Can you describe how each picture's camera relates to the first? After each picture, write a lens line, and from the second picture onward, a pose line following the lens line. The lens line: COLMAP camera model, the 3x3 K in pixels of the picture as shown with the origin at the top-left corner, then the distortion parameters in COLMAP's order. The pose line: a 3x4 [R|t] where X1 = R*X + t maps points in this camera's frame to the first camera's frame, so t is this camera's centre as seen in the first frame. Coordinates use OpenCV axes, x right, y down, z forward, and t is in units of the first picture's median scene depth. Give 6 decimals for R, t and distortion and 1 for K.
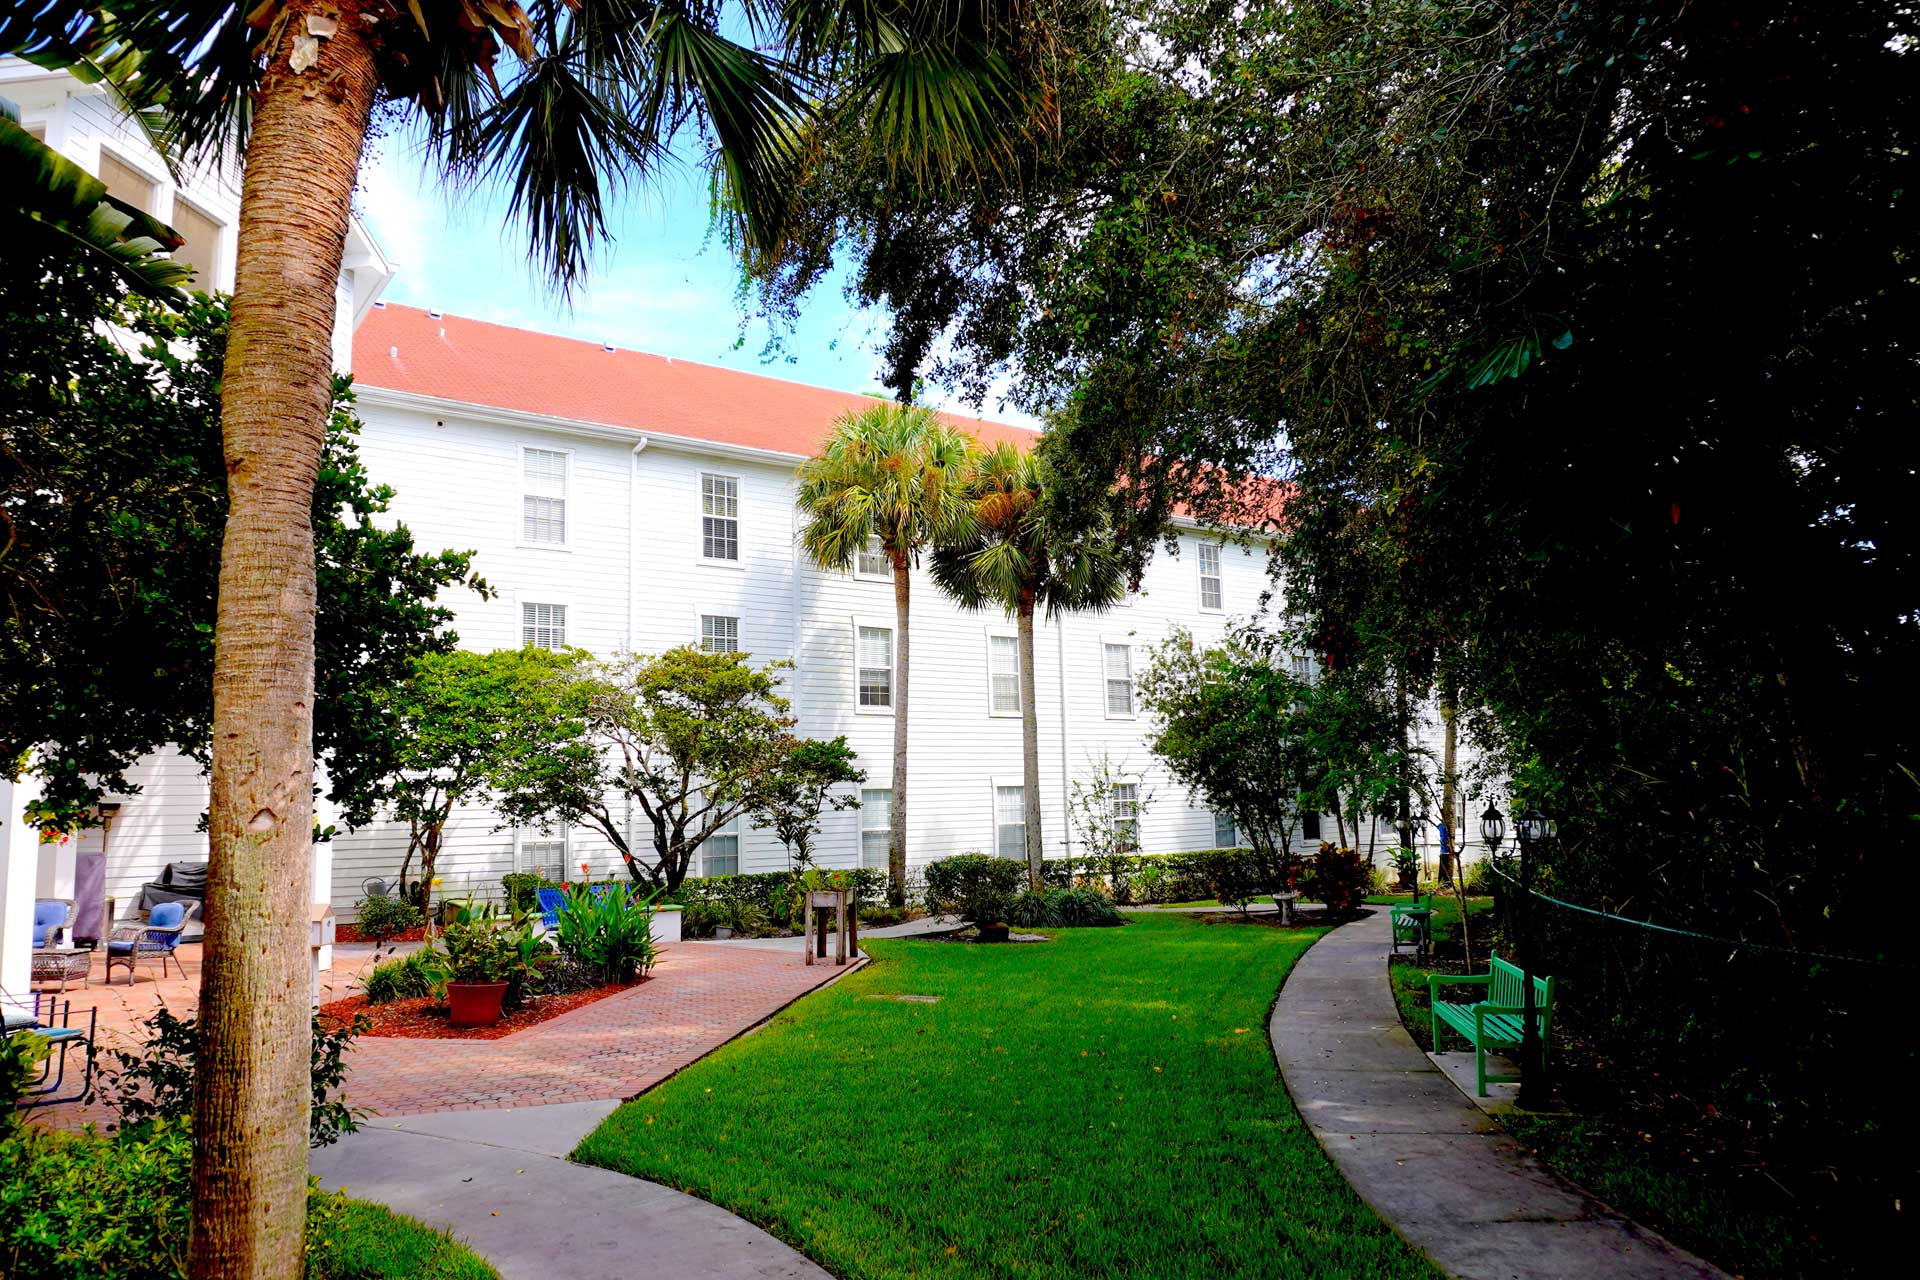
lens RADIAL K [[1305.5, 0, 953.2], [0, 1305.5, 636.1], [0, 0, 1]] dist [-0.029869, 0.000236]
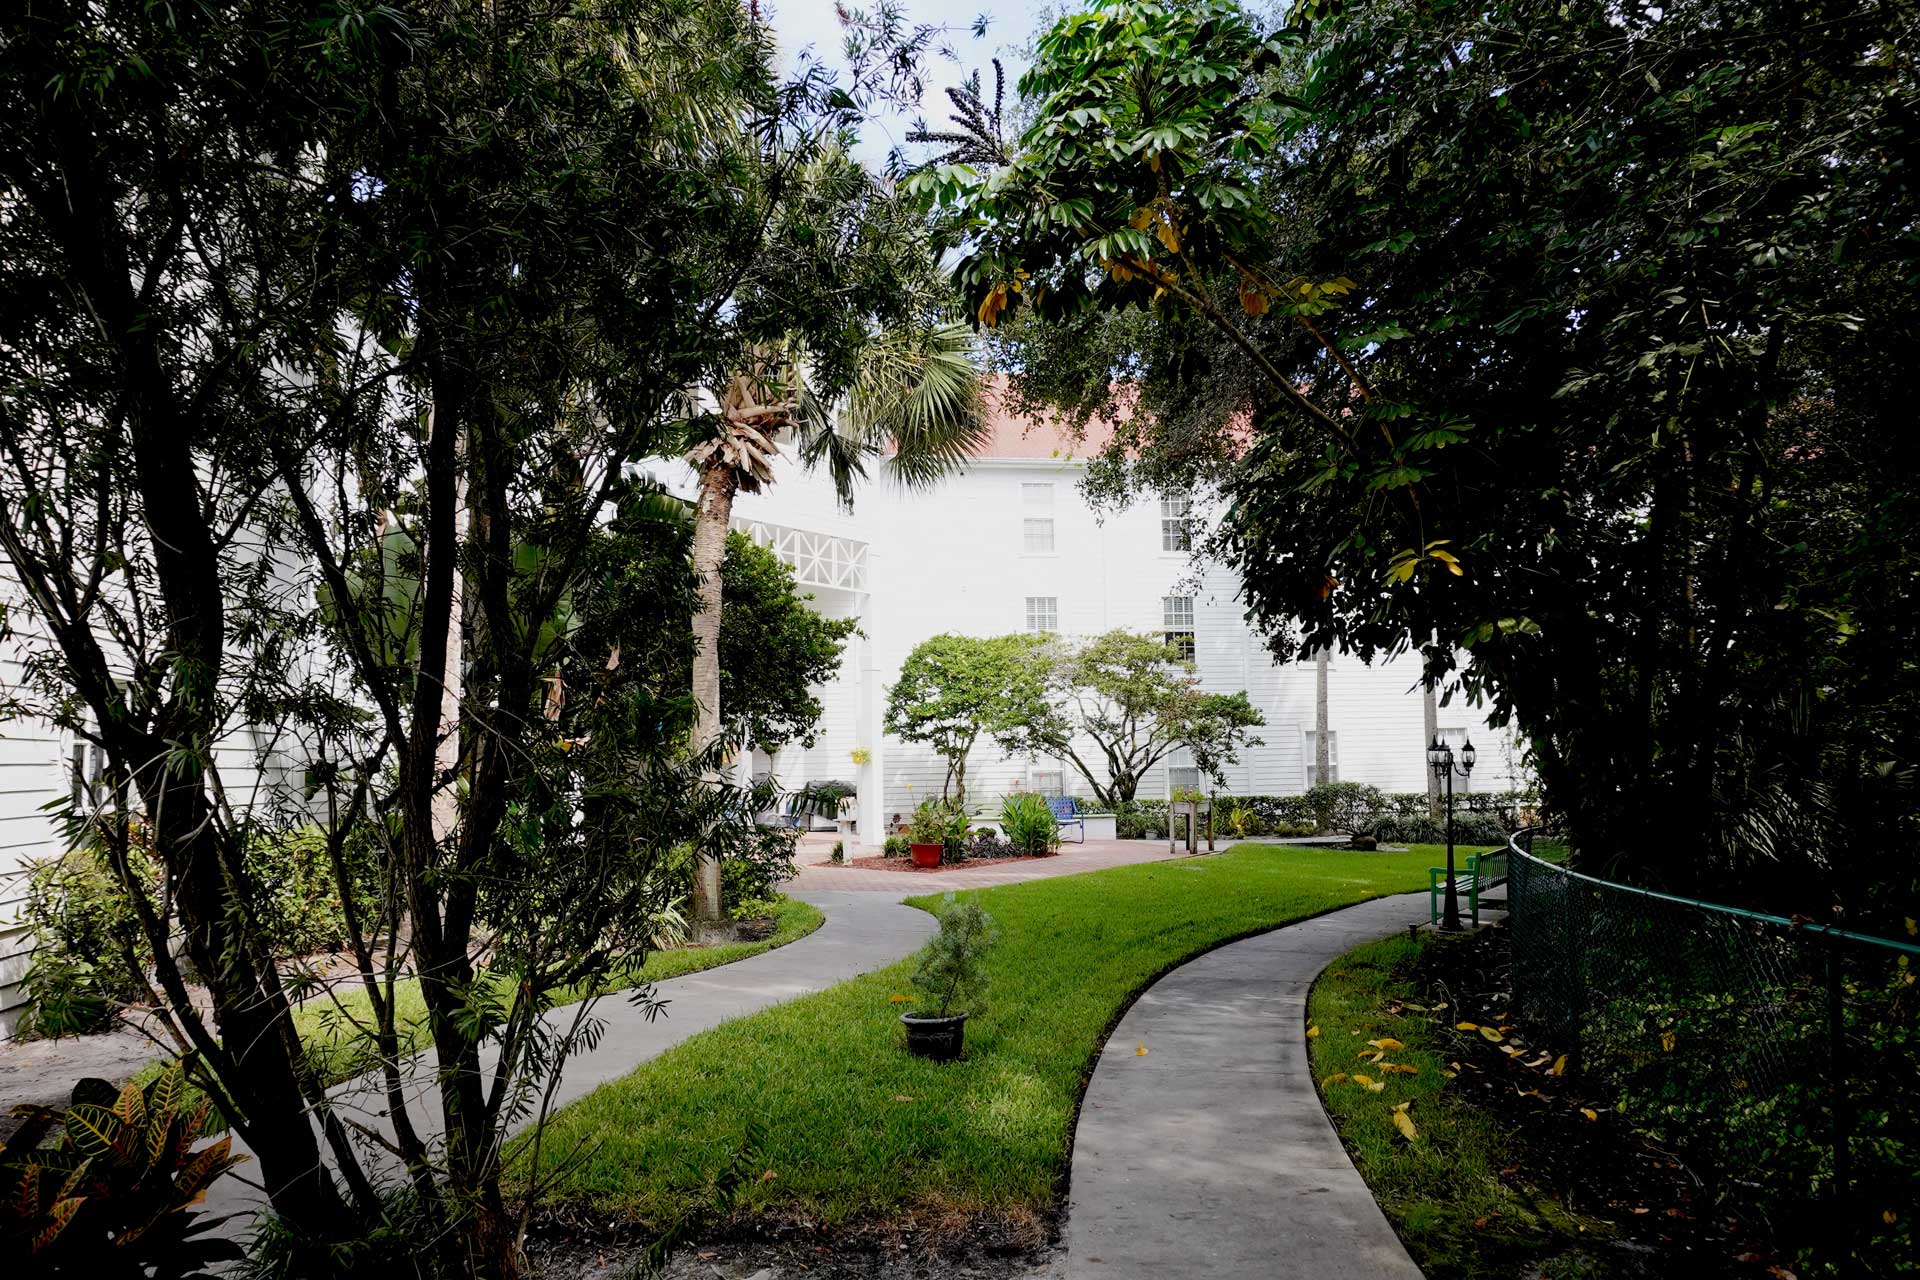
lens RADIAL K [[1305.5, 0, 953.2], [0, 1305.5, 636.1], [0, 0, 1]] dist [-0.029869, 0.000236]
pose [[0.883609, -0.037699, -0.466705, 0.271402], [0.057591, 0.997935, 0.028427, -0.031514], [0.464670, -0.051997, 0.883956, -0.285006]]
